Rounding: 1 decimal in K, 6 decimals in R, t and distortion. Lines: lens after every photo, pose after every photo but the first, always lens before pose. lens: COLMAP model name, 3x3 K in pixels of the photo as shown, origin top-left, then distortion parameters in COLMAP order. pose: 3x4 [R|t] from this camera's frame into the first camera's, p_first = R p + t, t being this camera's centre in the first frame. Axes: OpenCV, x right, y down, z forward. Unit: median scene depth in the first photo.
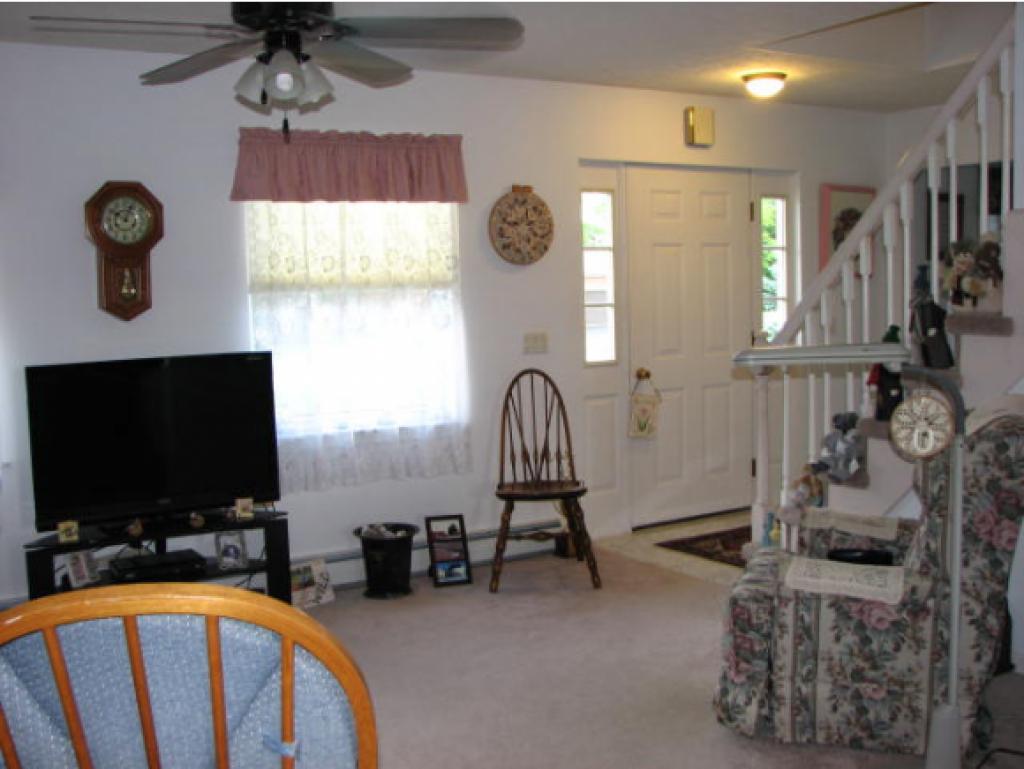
lens RADIAL K [[1084.1, 0, 492.6], [0, 1084.1, 381.1], [0, 0, 1]] dist [-0.174398, 0.199528]
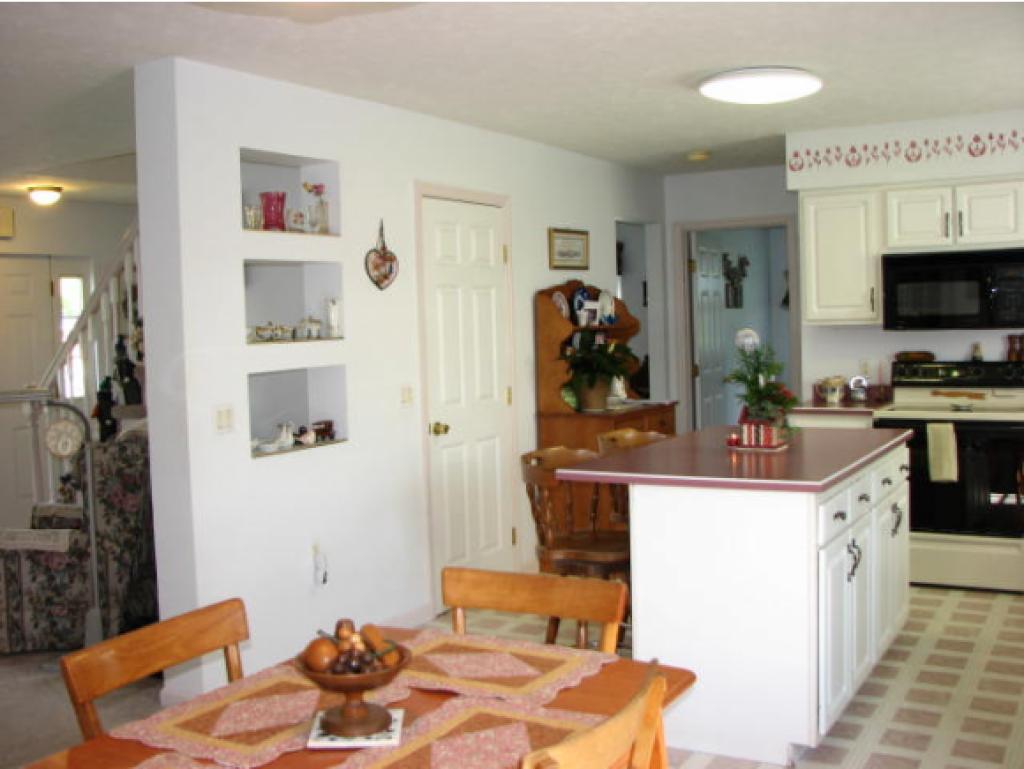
lens RADIAL K [[1084.1, 0, 492.6], [0, 1084.1, 381.1], [0, 0, 1]] dist [-0.174398, 0.199528]
pose [[0.872004, -0.031715, 0.488469, 0.168559], [0.054675, 0.997965, -0.032810, 0.040612], [-0.486435, 0.055317, 0.871964, -0.695364]]
